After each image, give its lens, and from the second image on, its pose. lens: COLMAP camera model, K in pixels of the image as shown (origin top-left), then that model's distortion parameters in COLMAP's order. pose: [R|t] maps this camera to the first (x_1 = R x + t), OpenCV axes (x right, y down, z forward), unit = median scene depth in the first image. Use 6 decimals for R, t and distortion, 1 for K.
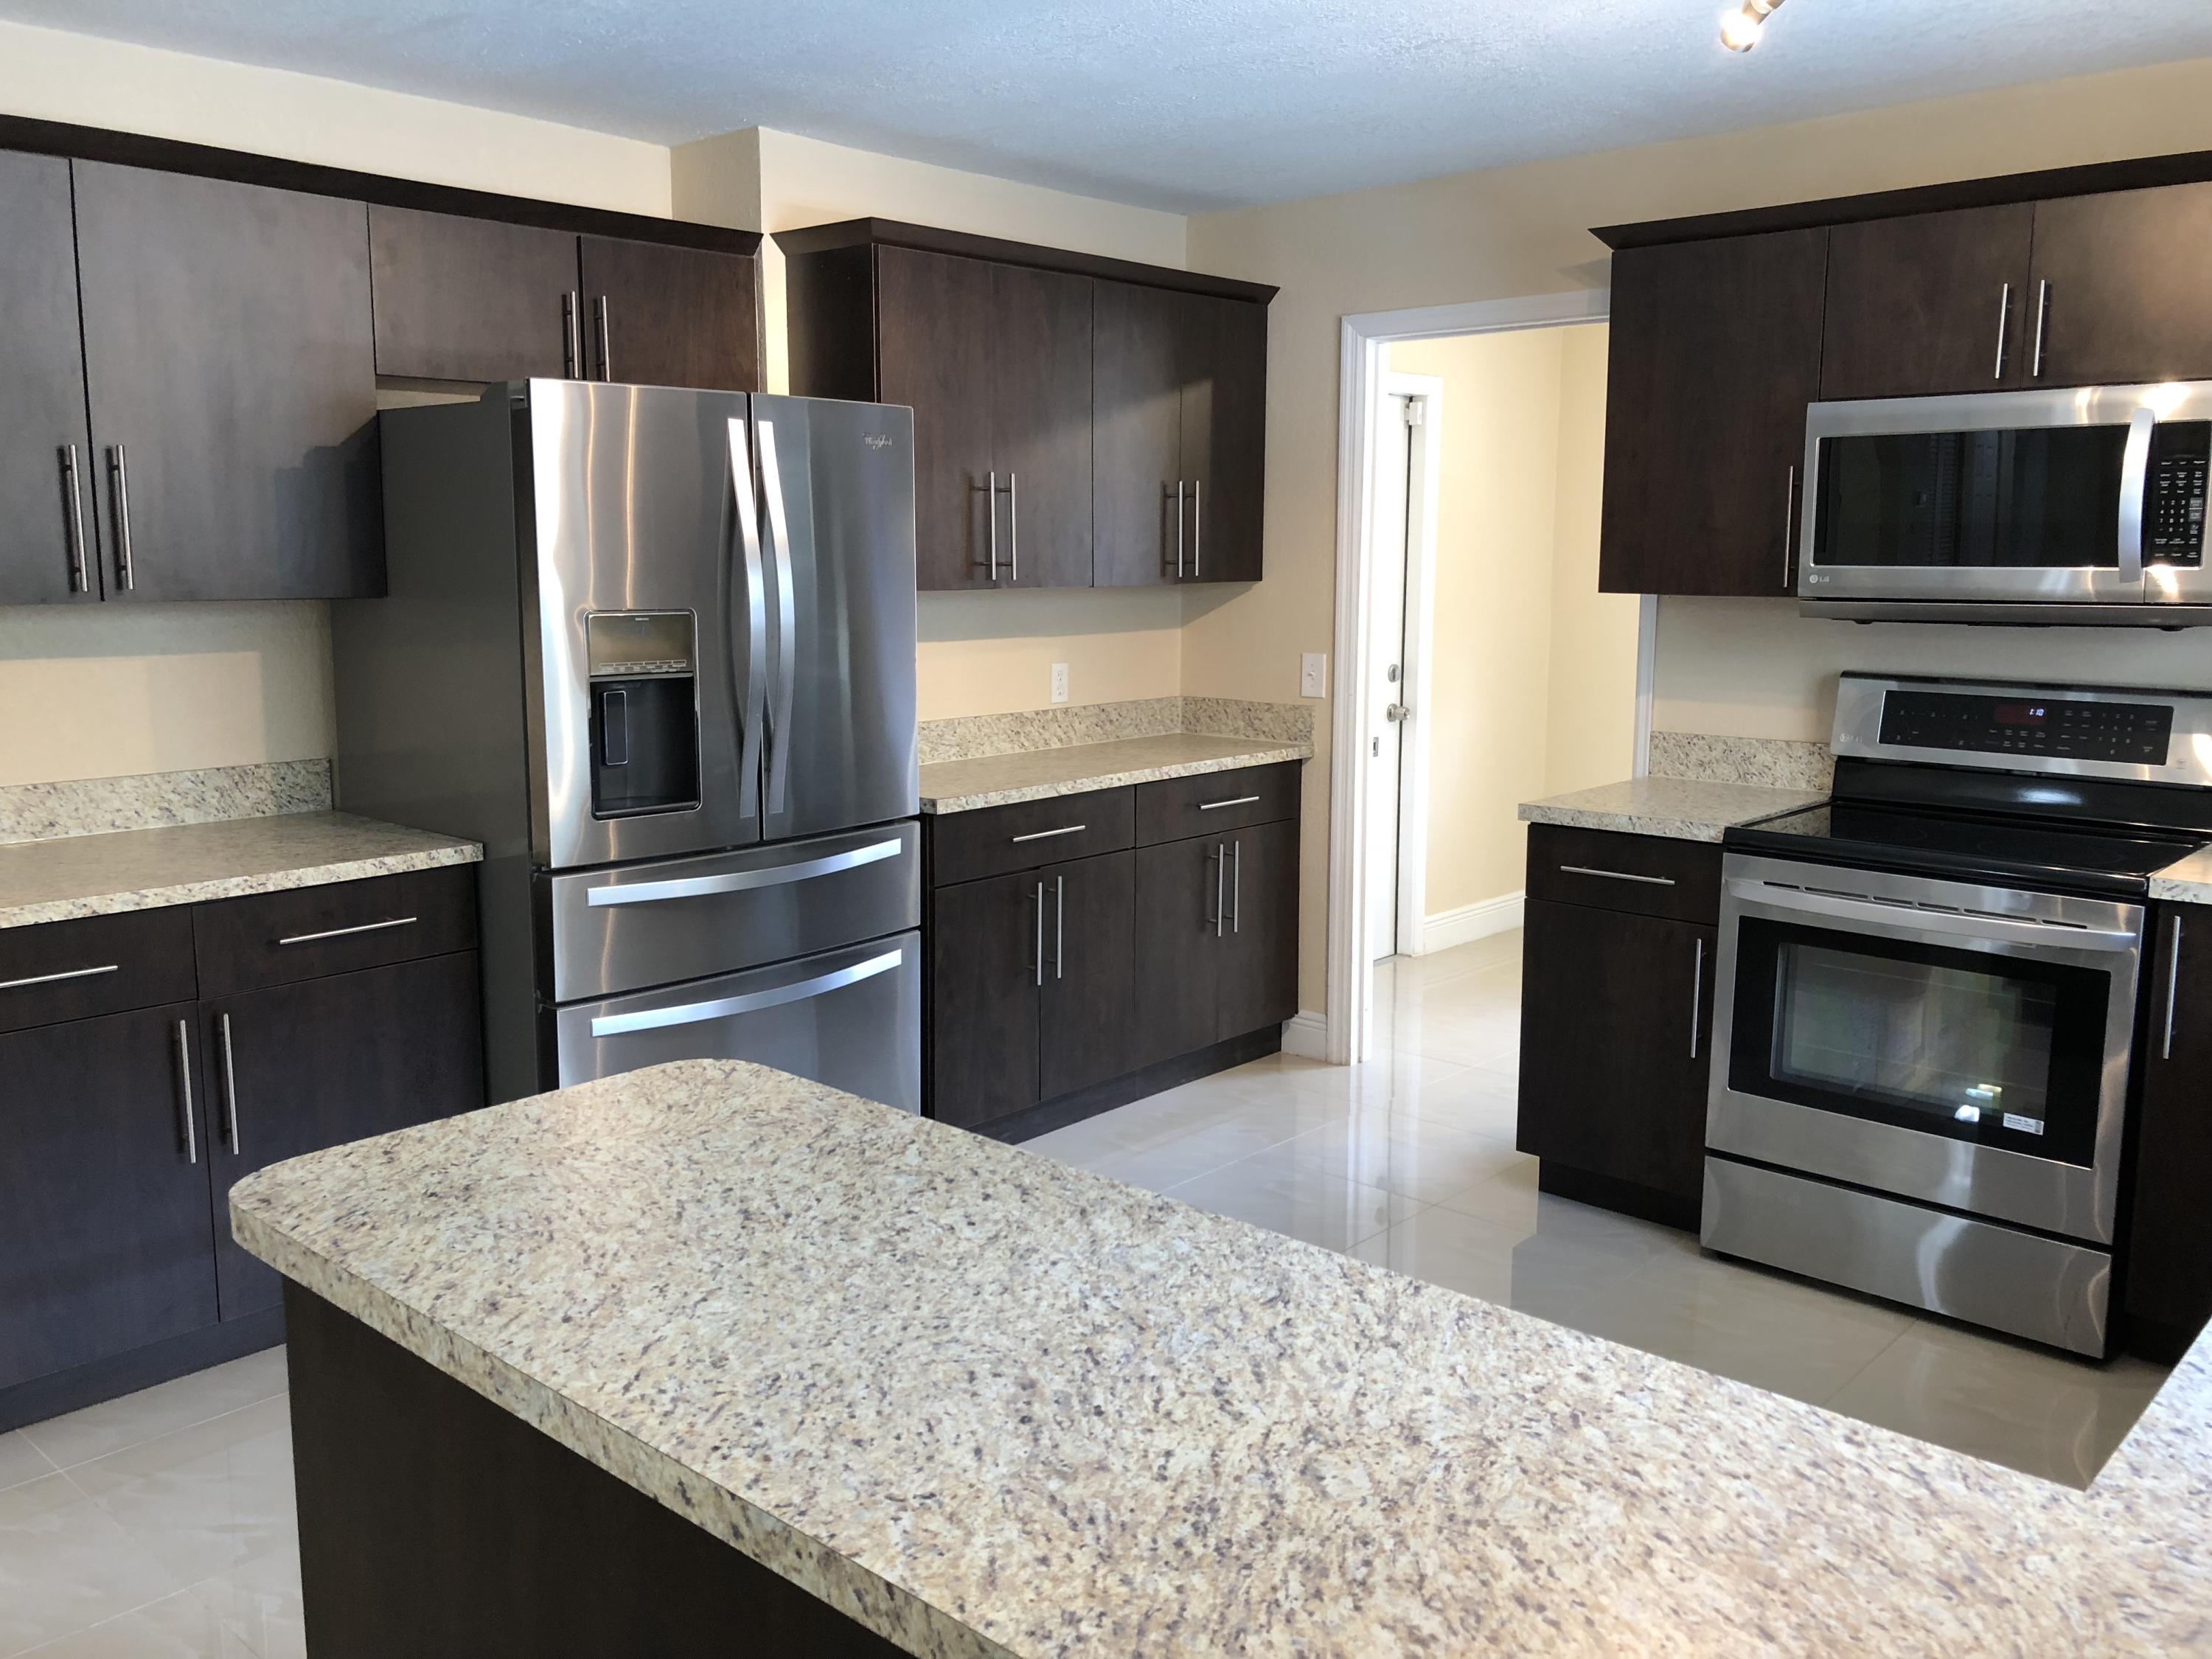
lens RADIAL K [[1822.5, 0, 1147.6], [0, 1822.5, 804.7], [0, 0, 1]] dist [0.050763, -0.080200]
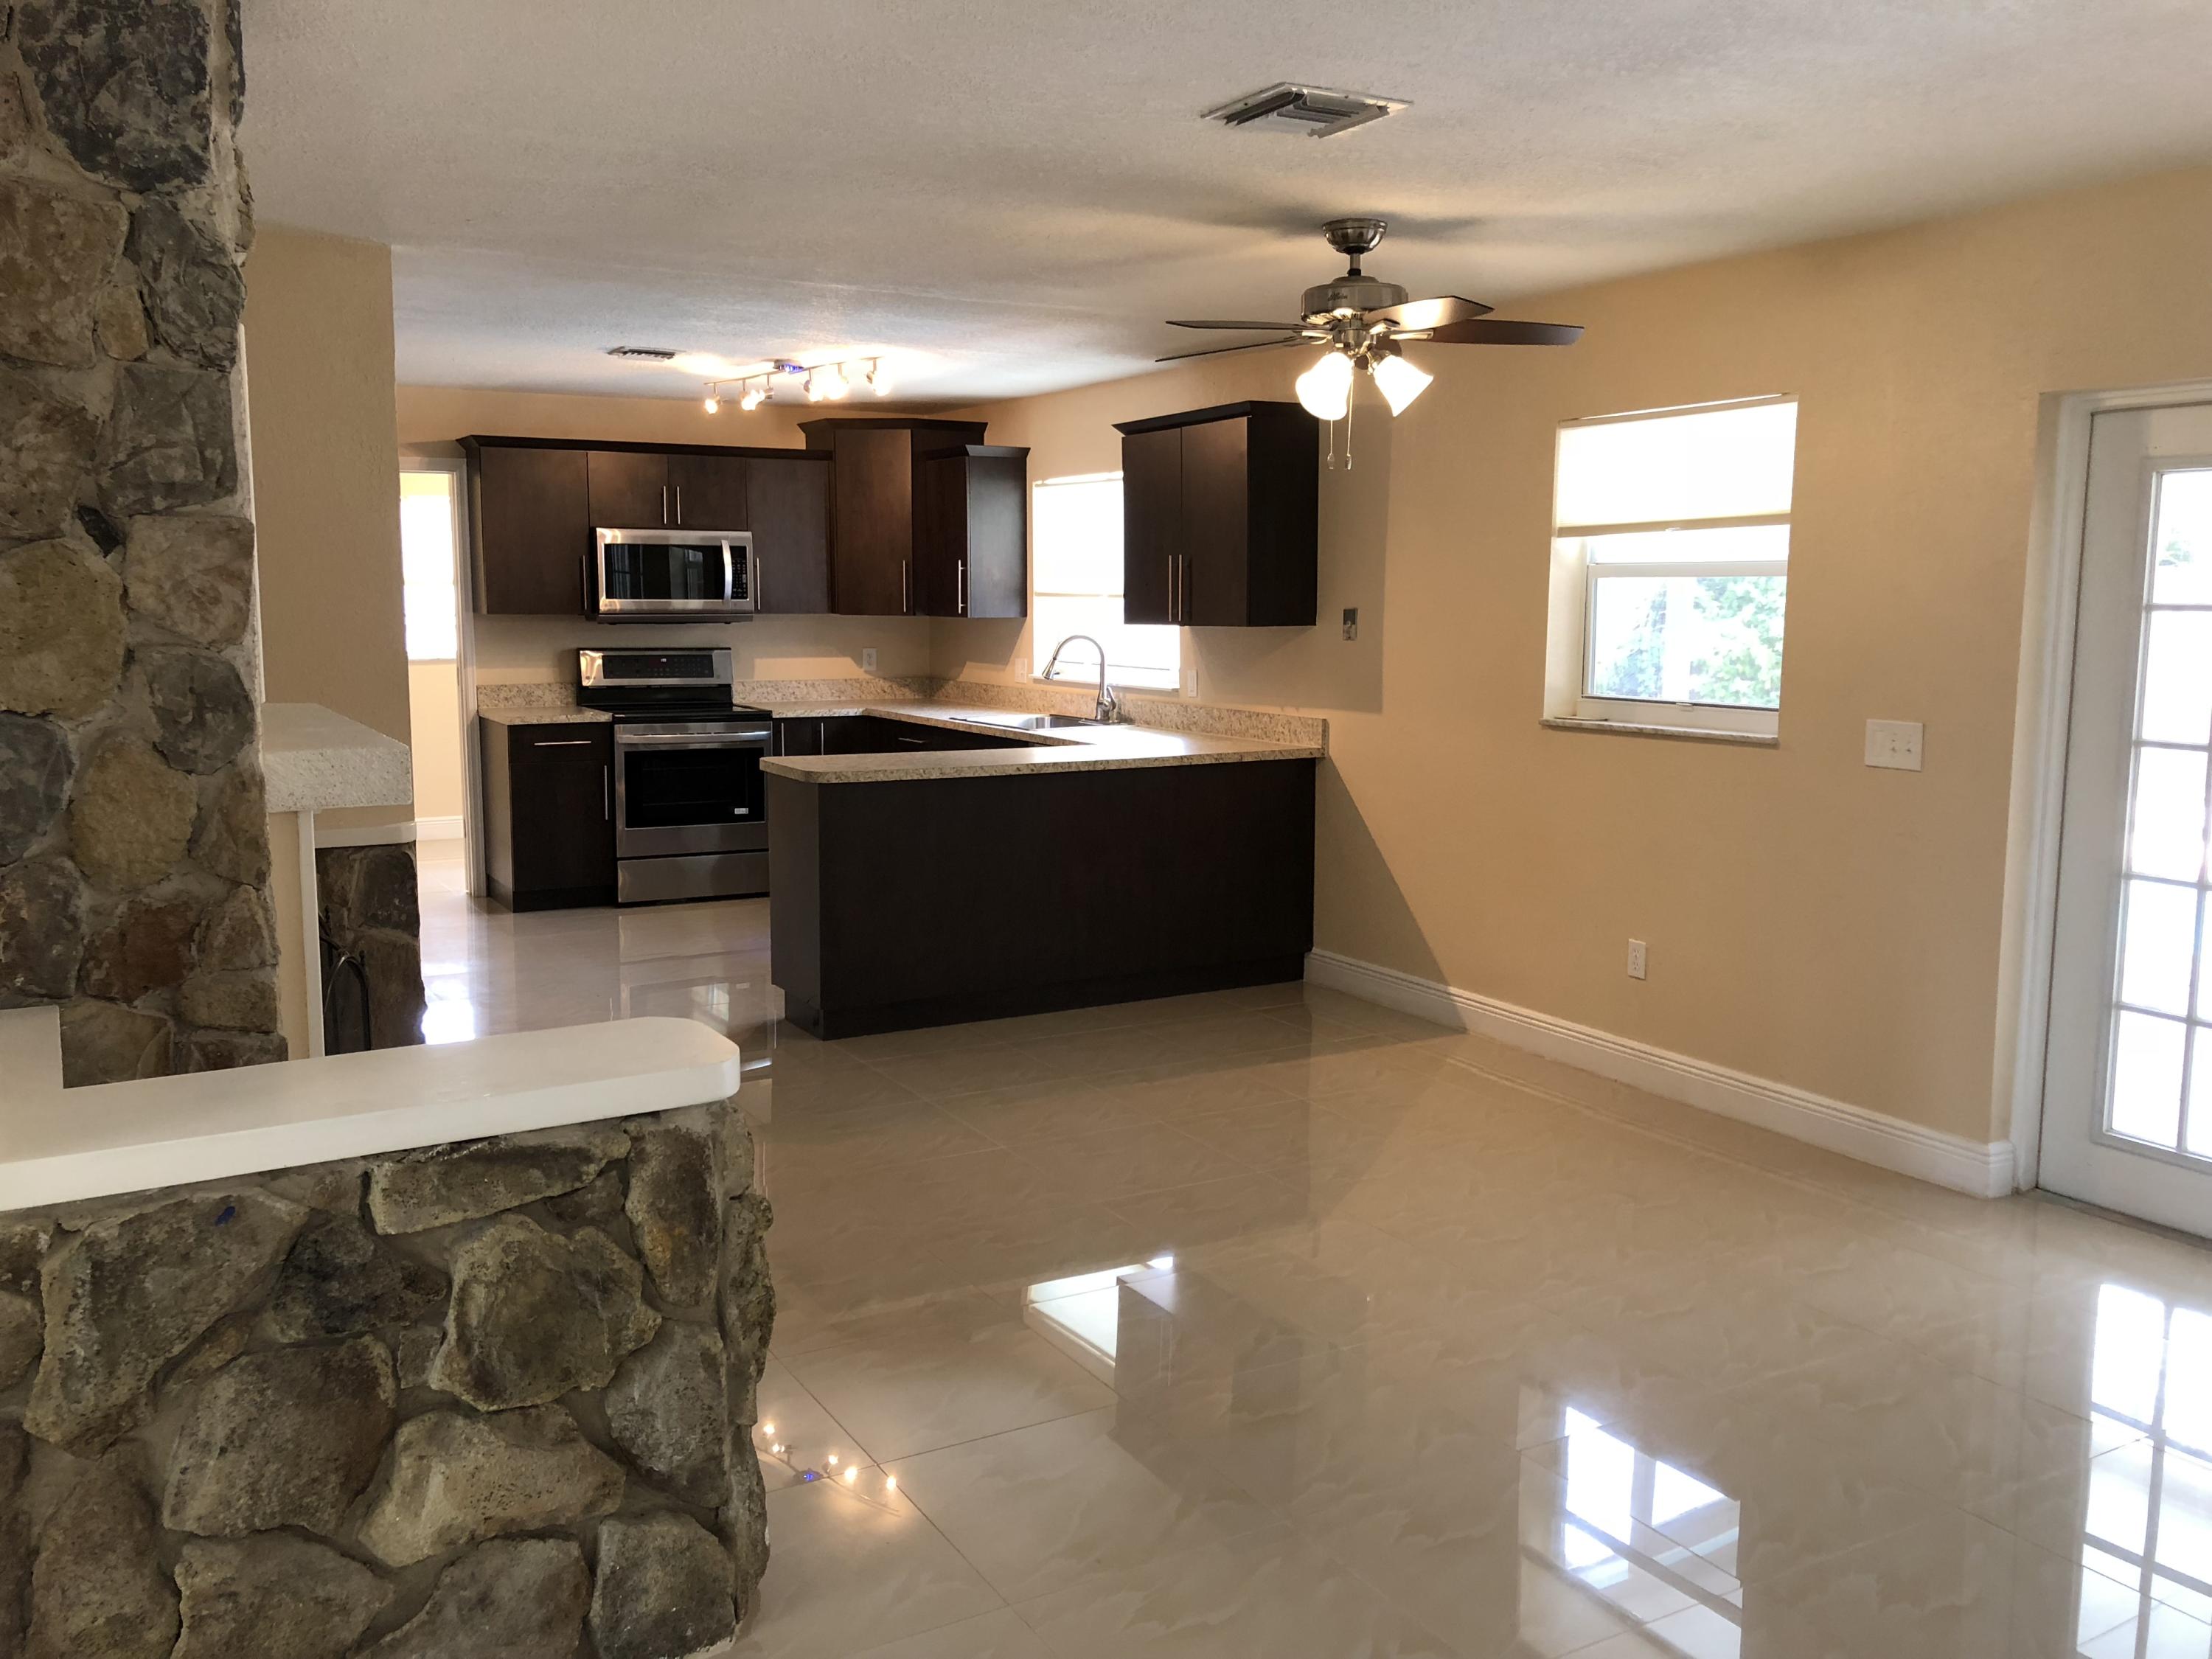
lens RADIAL K [[1822.5, 0, 1046.2], [0, 1822.5, 829.9], [0, 0, 1]] dist [0.050763, -0.080200]
pose [[0.335728, -0.124139, 0.933743, -2.209457], [0.133347, 0.987558, 0.083348, 0.049571], [-0.932473, 0.096530, 0.348104, -0.381269]]
